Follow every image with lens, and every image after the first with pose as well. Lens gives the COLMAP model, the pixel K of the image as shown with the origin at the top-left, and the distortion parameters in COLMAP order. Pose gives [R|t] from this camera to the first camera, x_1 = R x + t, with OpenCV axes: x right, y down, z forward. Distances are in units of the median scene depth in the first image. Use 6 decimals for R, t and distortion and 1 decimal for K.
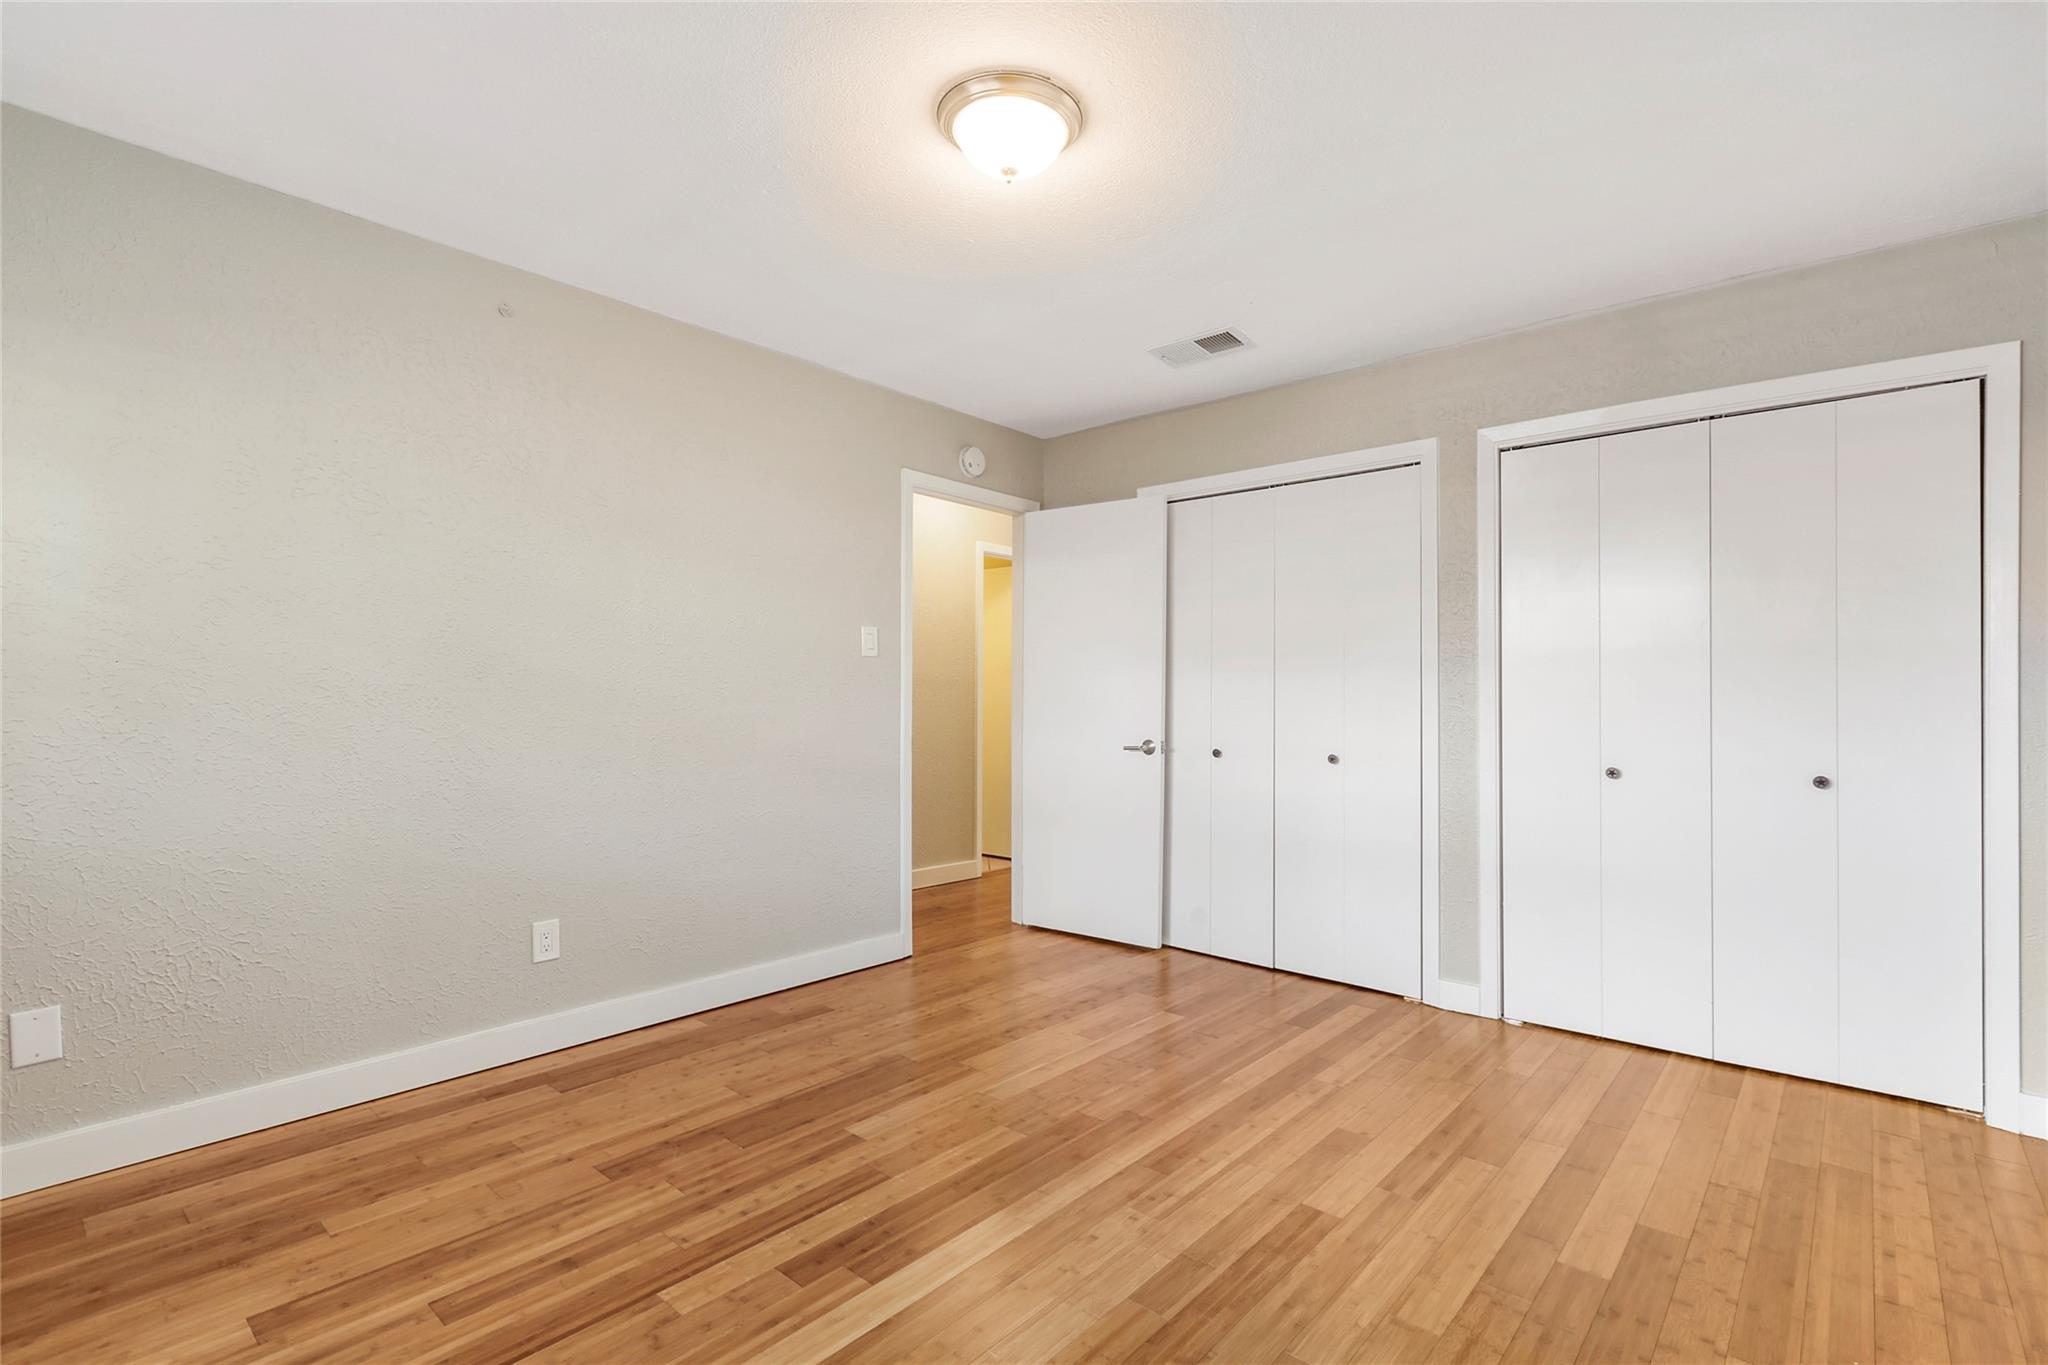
lens RADIAL K [[945.2, 0, 1024.0], [0, 945.2, 682.5], [0, 0, 1]] dist [0.002881, -0.000295]
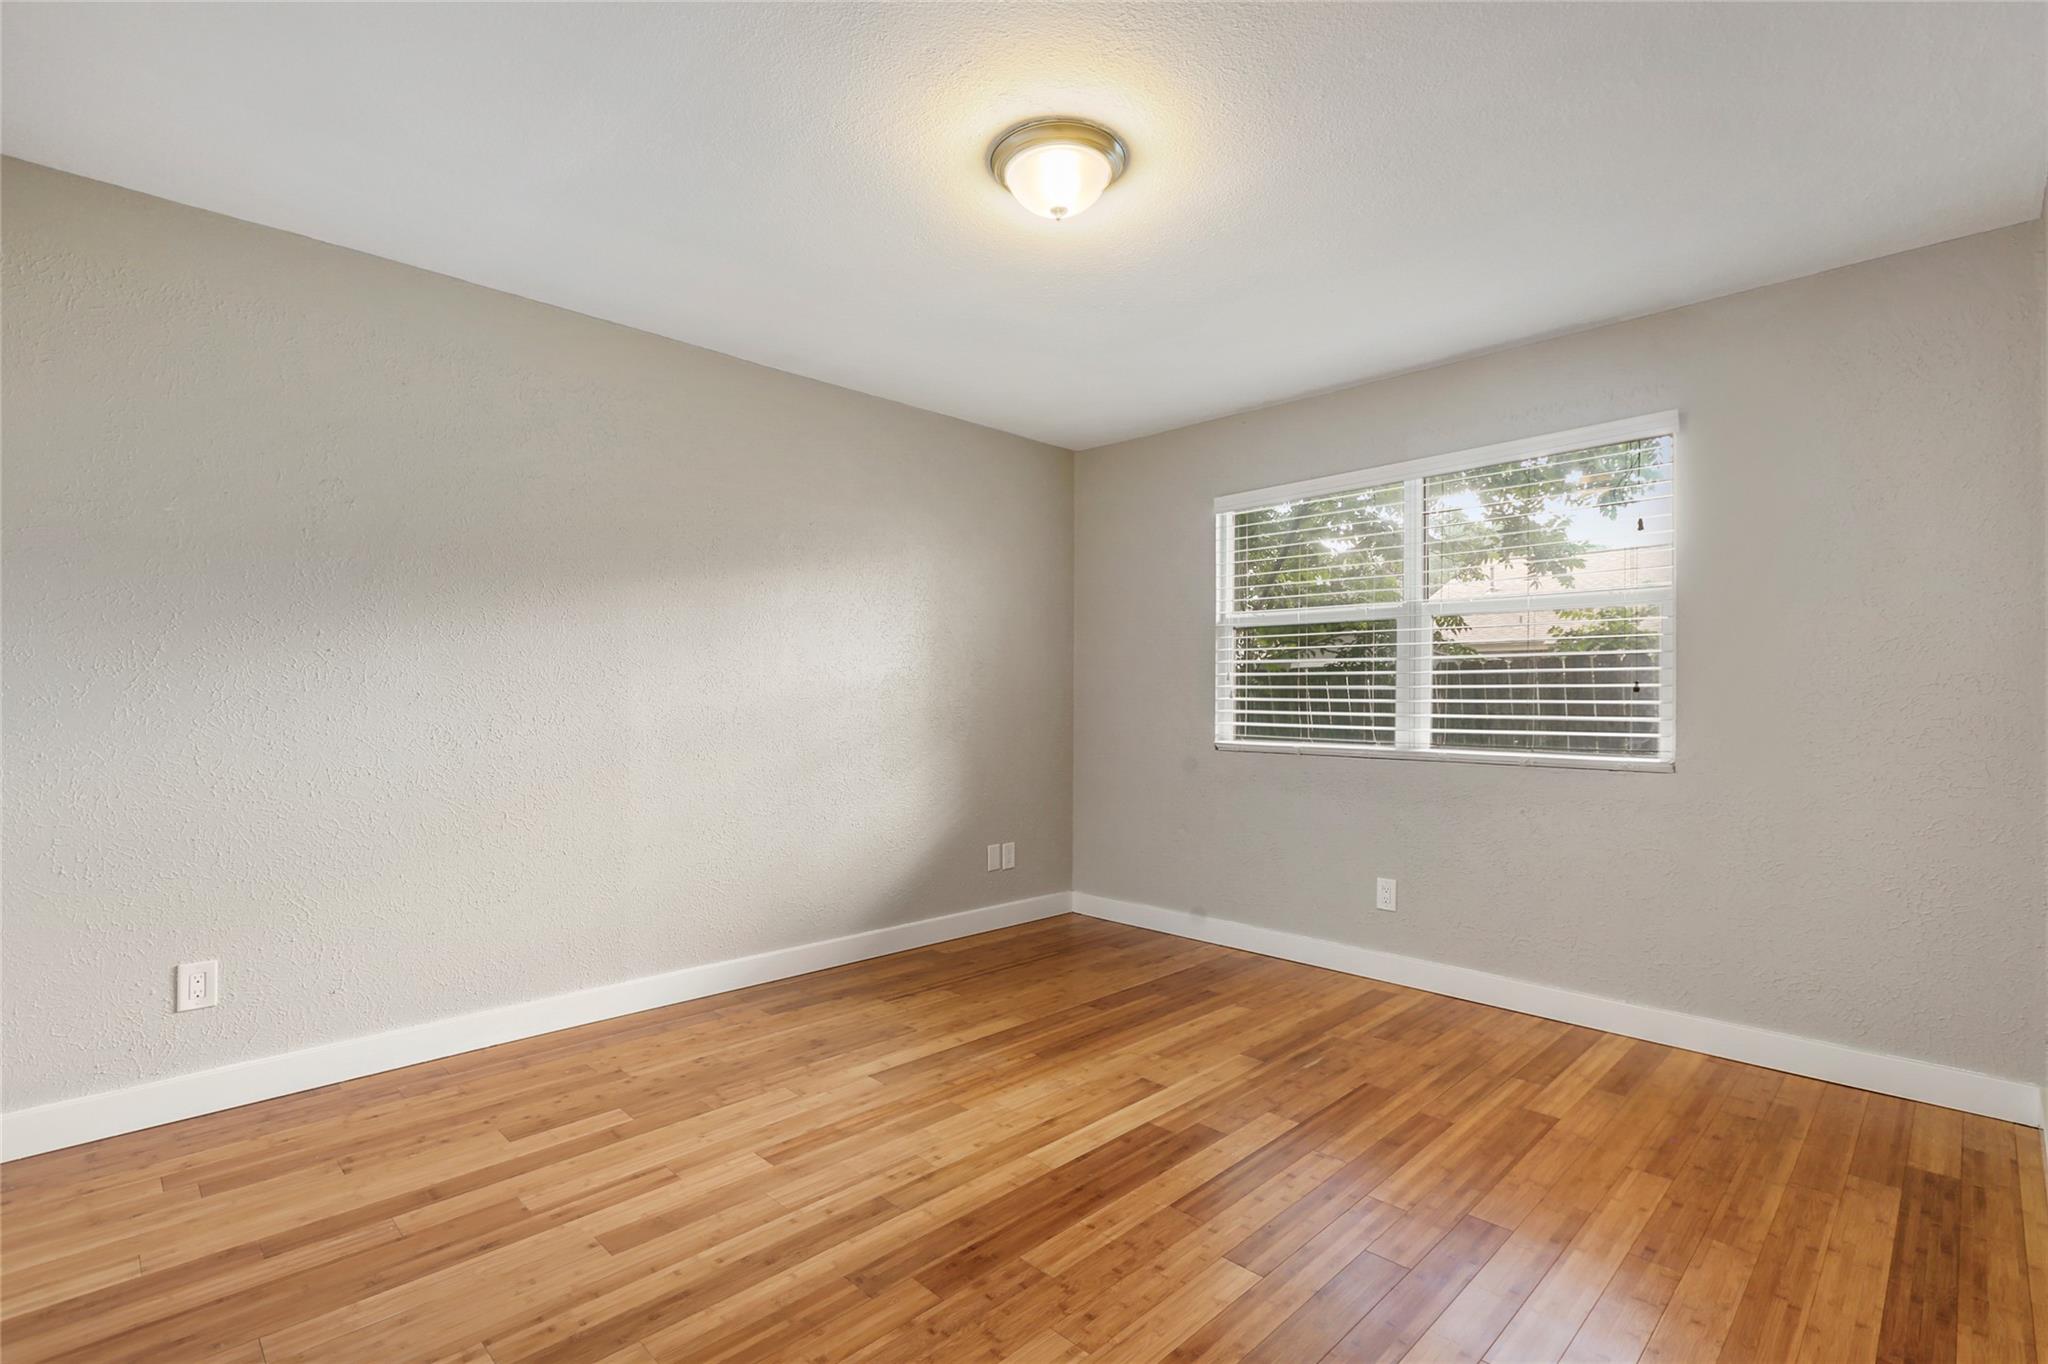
lens RADIAL K [[950.1, 0, 1022.4], [0, 950.1, 679.2], [0, 0, 1]] dist [0.003829, -0.001829]
pose [[-0.997897, -0.010532, 0.063953, -0.046722], [-0.012358, 0.999525, -0.028222, 0.022867], [-0.063626, -0.028953, -0.997554, 1.909669]]
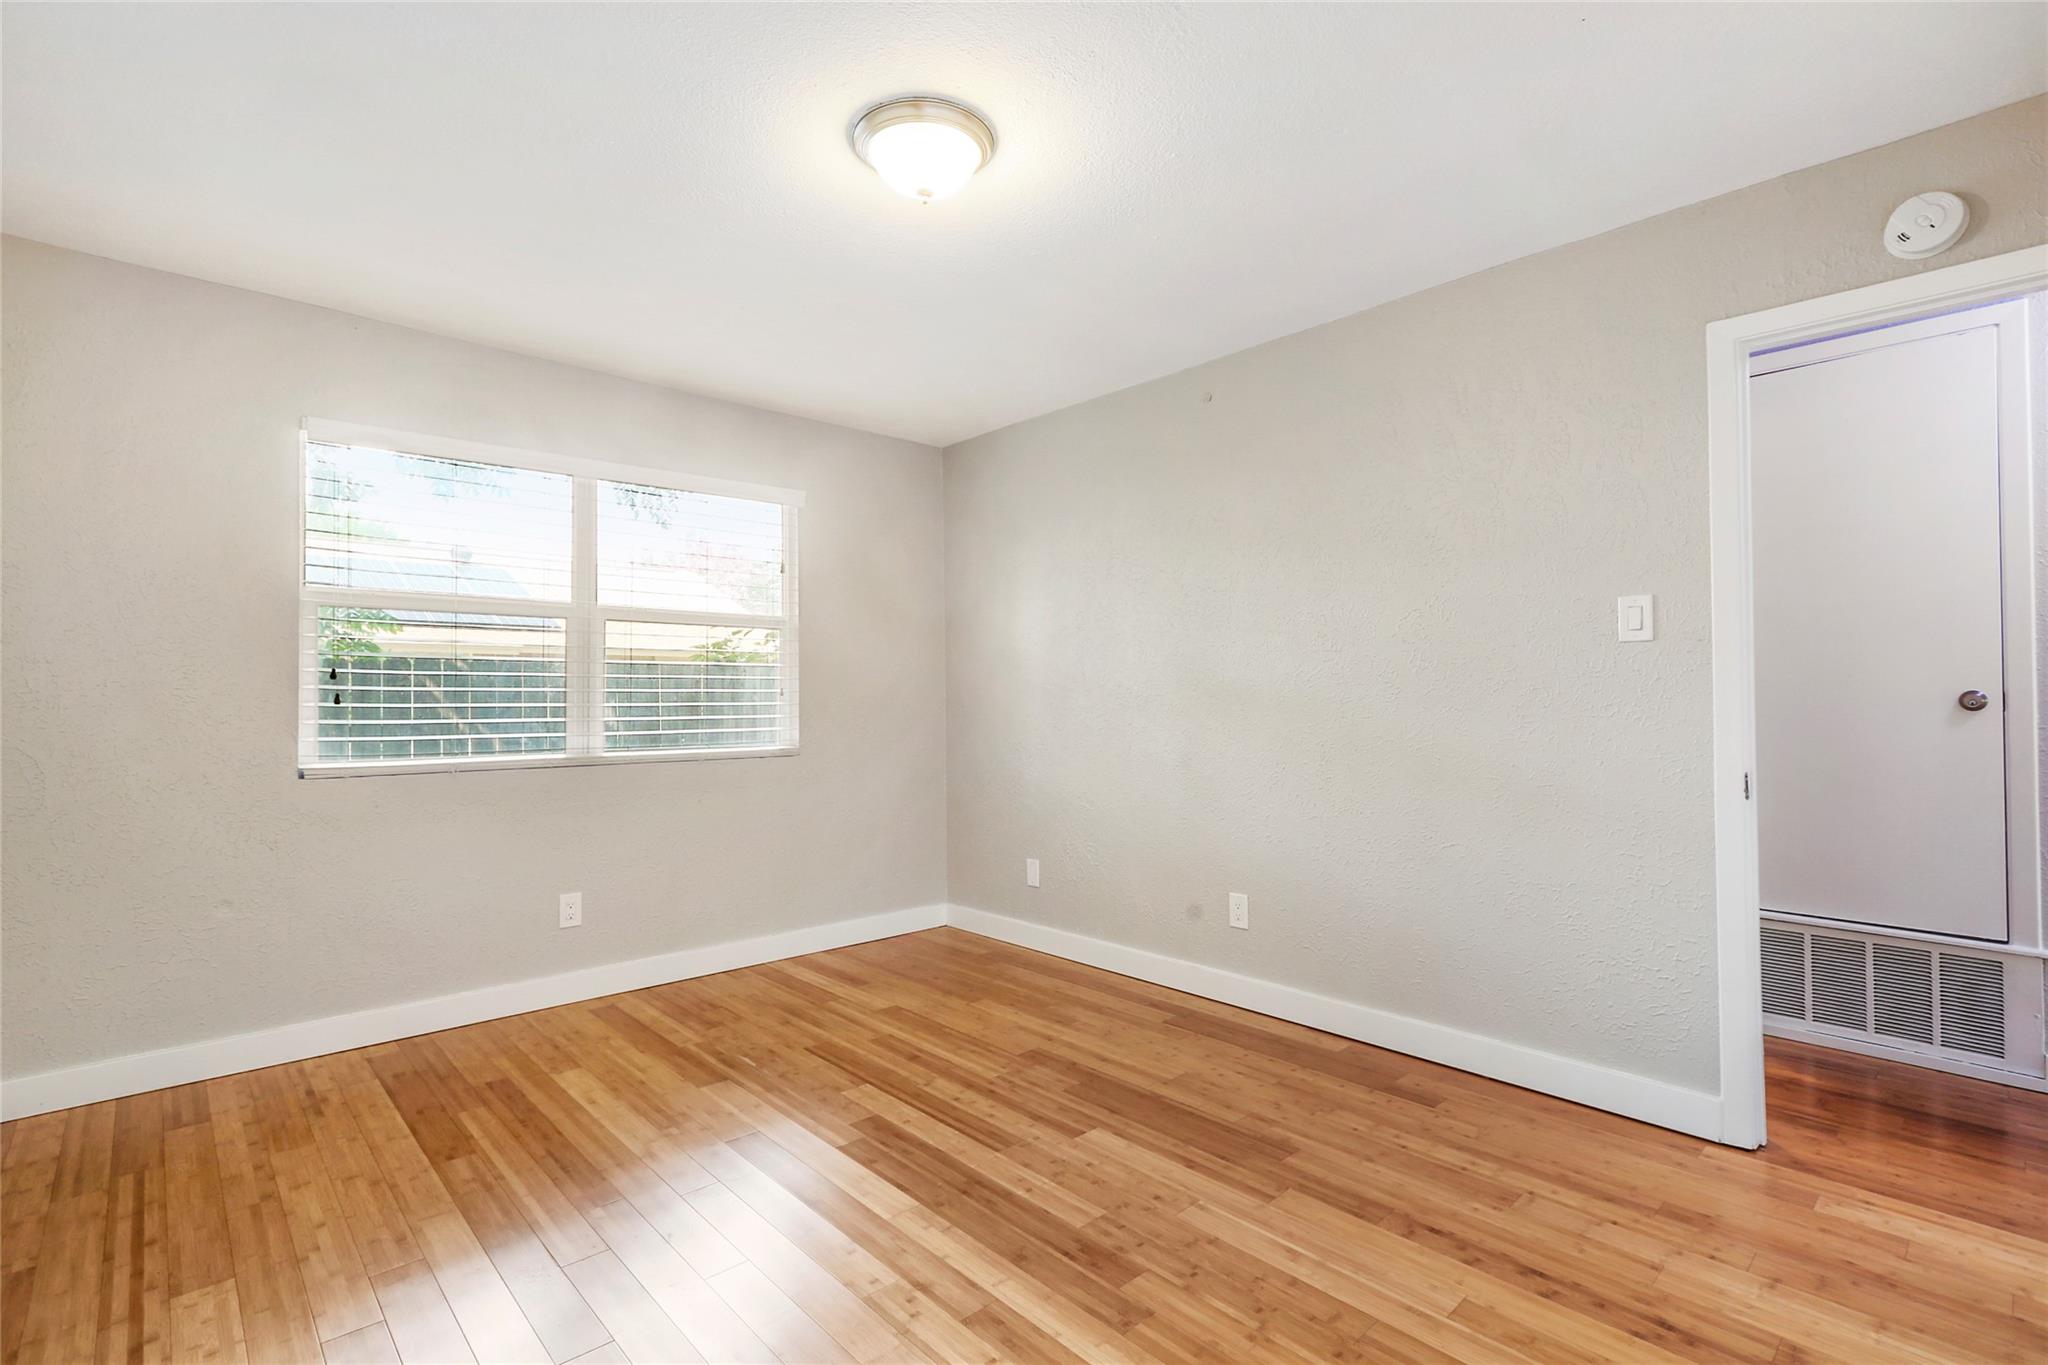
lens RADIAL K [[945.2, 0, 1024.0], [0, 945.2, 682.5], [0, 0, 1]] dist [0.002881, -0.000295]
pose [[-0.096392, -0.023867, -0.995057, 0.900479], [0.014548, 0.999572, -0.025385, 0.020280], [0.995237, -0.016923, -0.096004, 1.102376]]
